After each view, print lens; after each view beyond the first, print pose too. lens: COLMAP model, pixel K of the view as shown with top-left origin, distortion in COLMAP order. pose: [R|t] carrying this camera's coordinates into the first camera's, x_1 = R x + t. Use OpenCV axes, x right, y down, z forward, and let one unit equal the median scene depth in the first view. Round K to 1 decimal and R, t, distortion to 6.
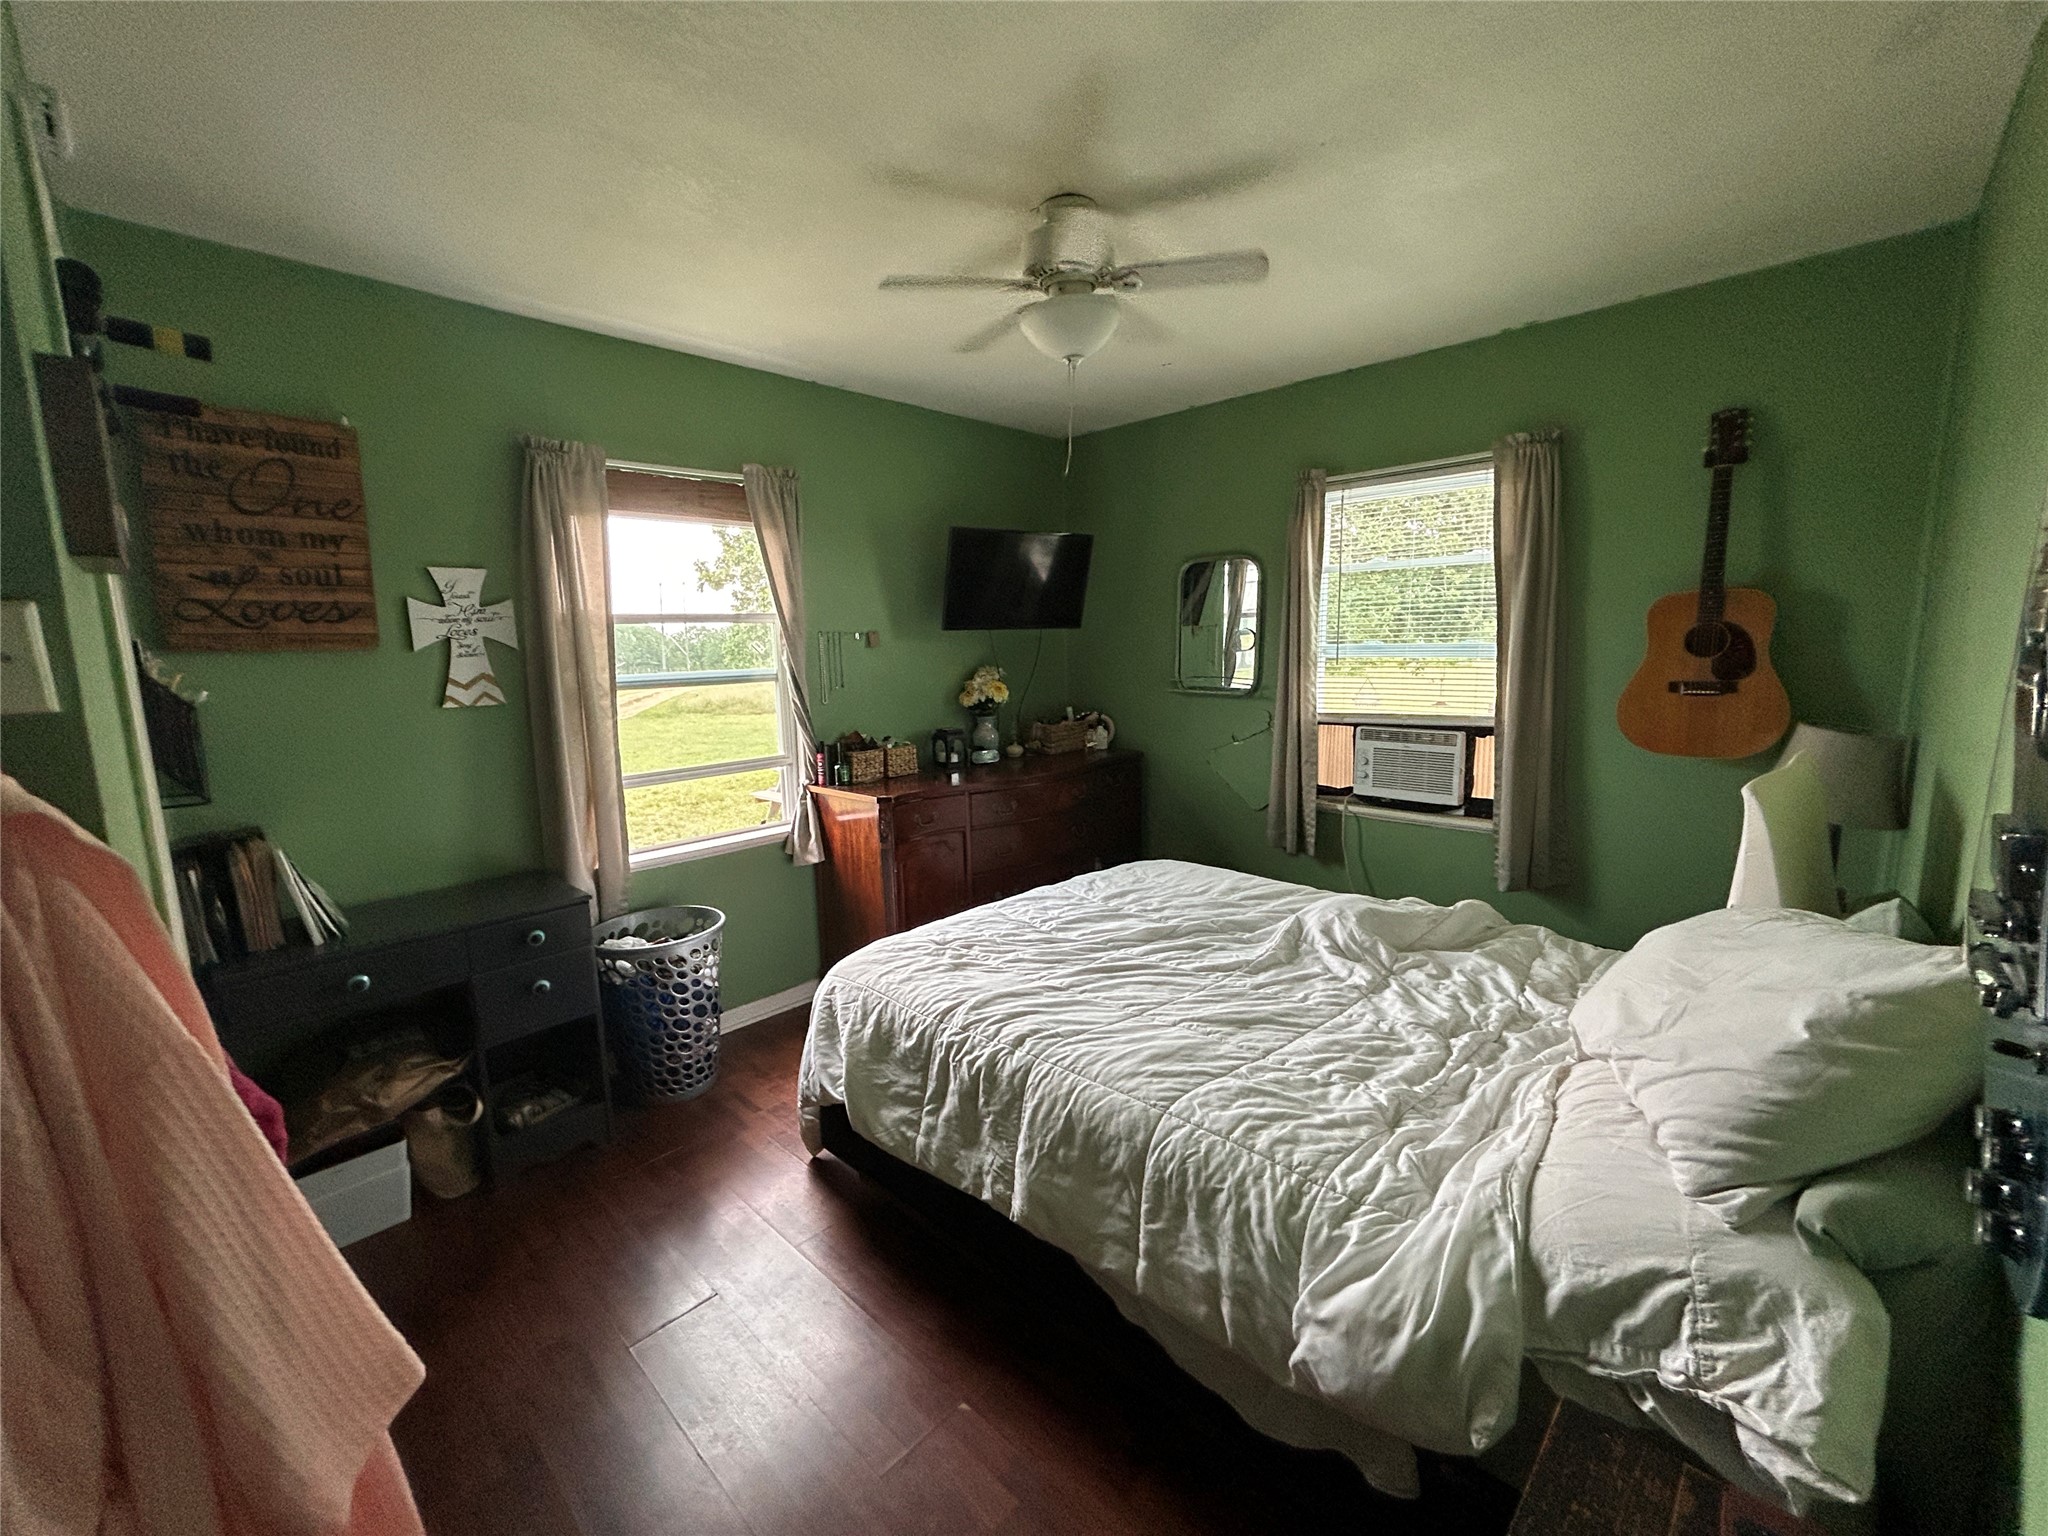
lens RADIAL K [[825.9, 0, 1017.0], [0, 825.9, 765.2], [0, 0, 1]] dist [-0.000463, 0.000401]
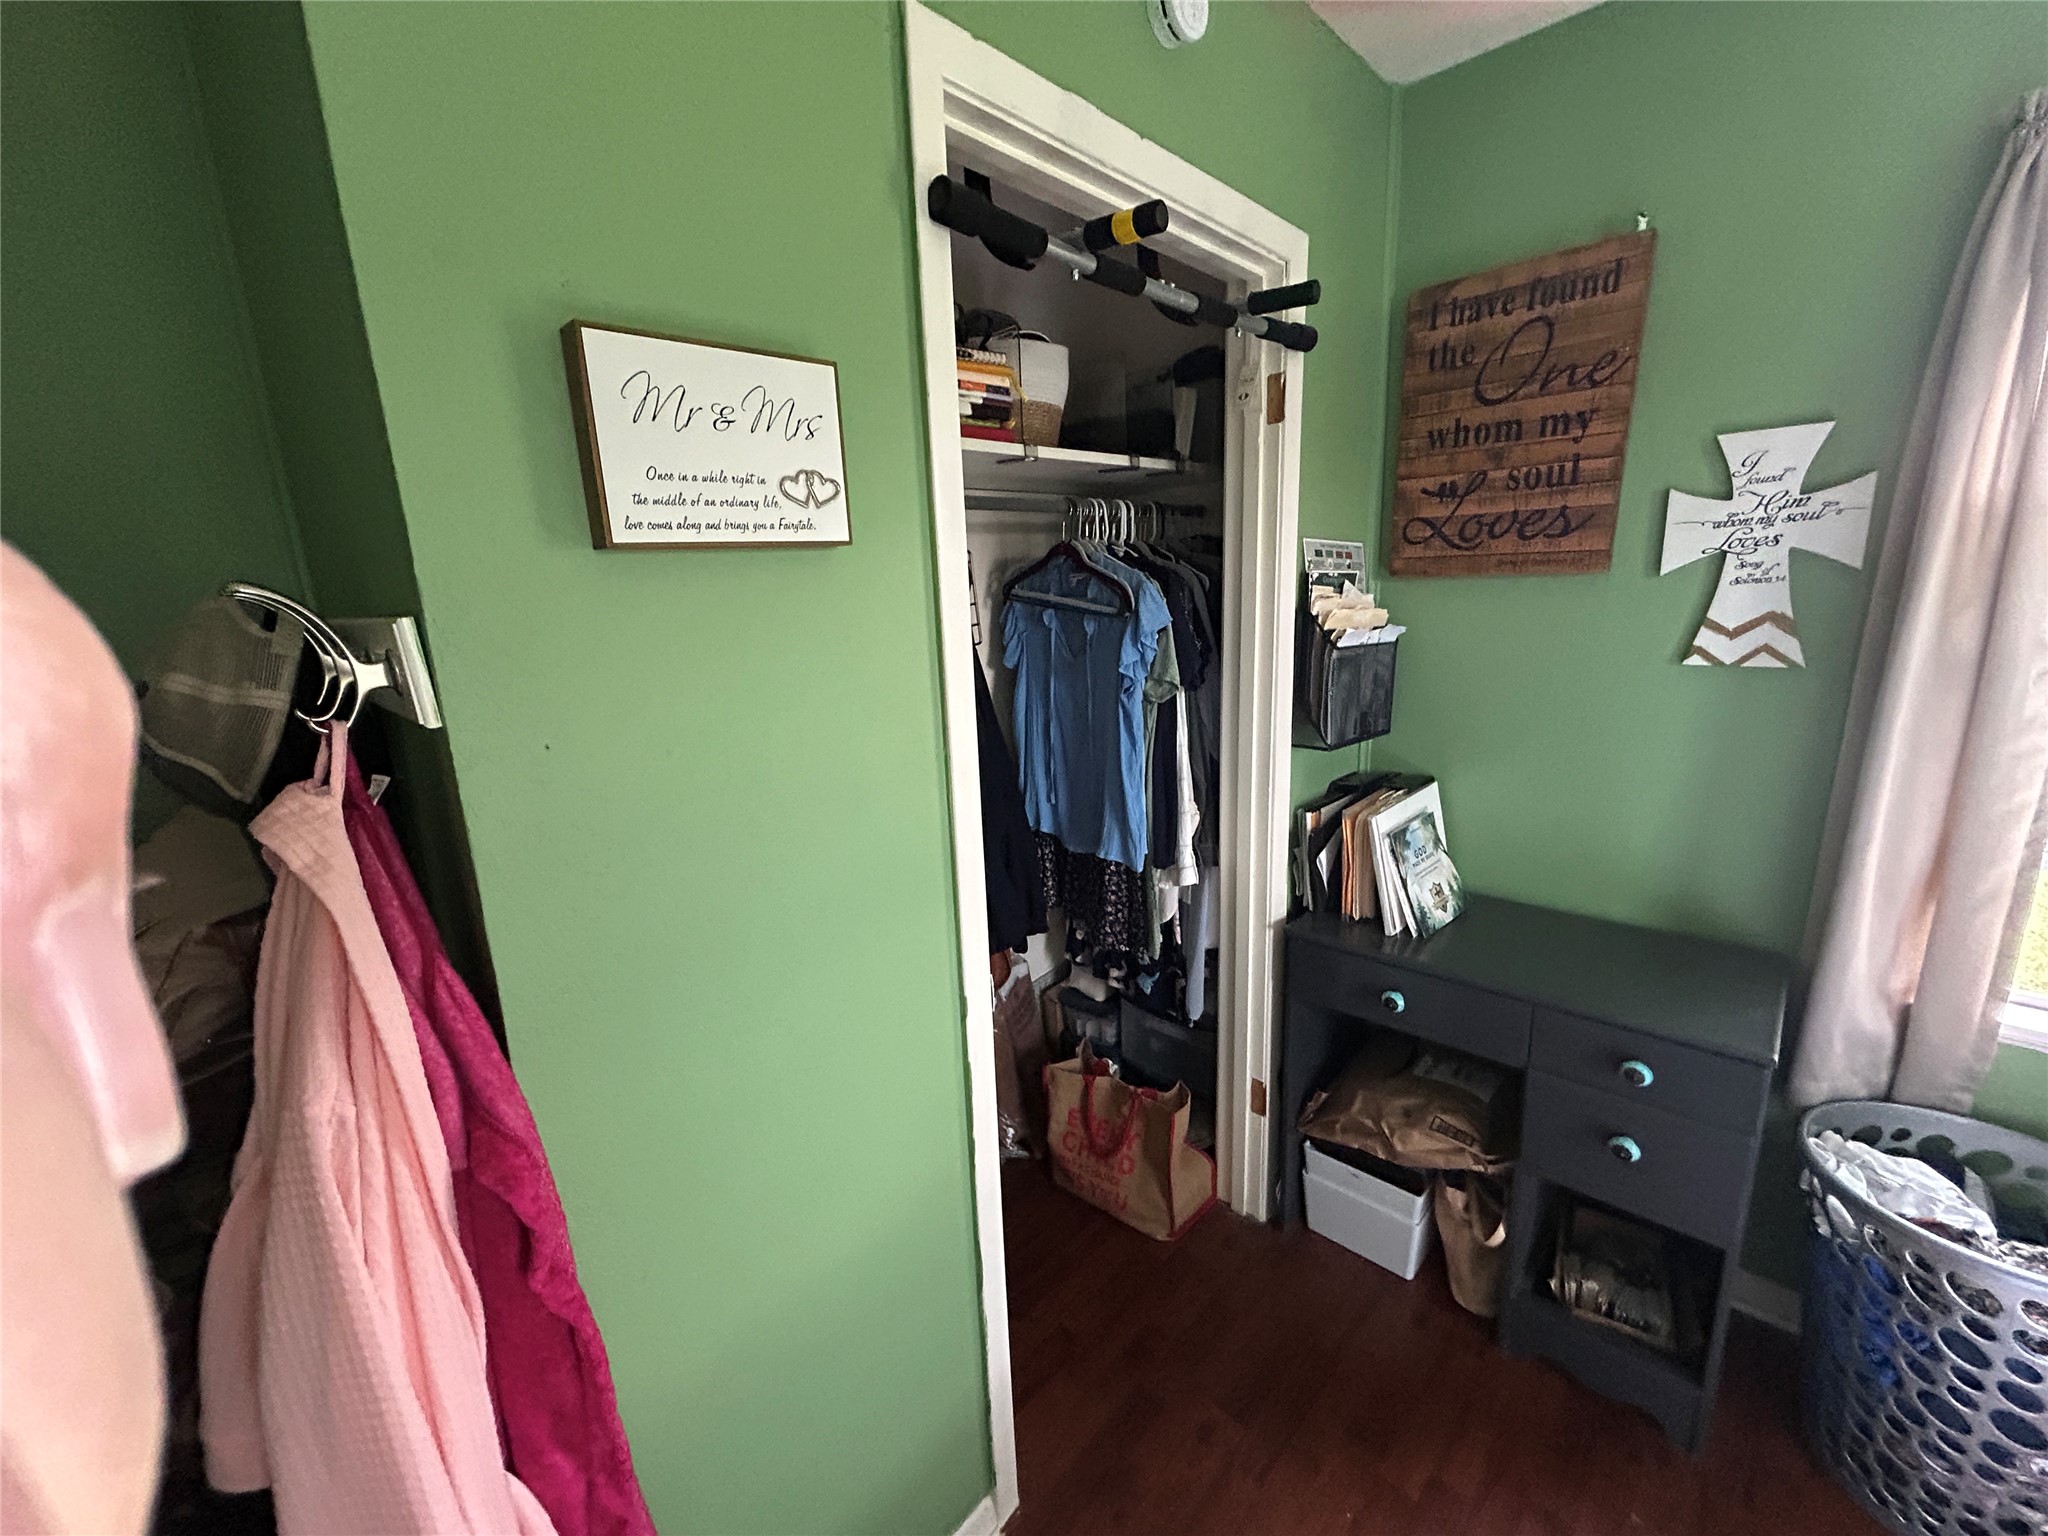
lens RADIAL K [[825.9, 0, 1017.0], [0, 825.9, 765.2], [0, 0, 1]] dist [-0.000463, 0.000401]
pose [[-0.007648, 0.243133, -0.969963, -0.054997], [-0.103574, 0.964581, 0.242601, -0.104229], [0.994592, 0.102319, 0.017805, 0.524658]]
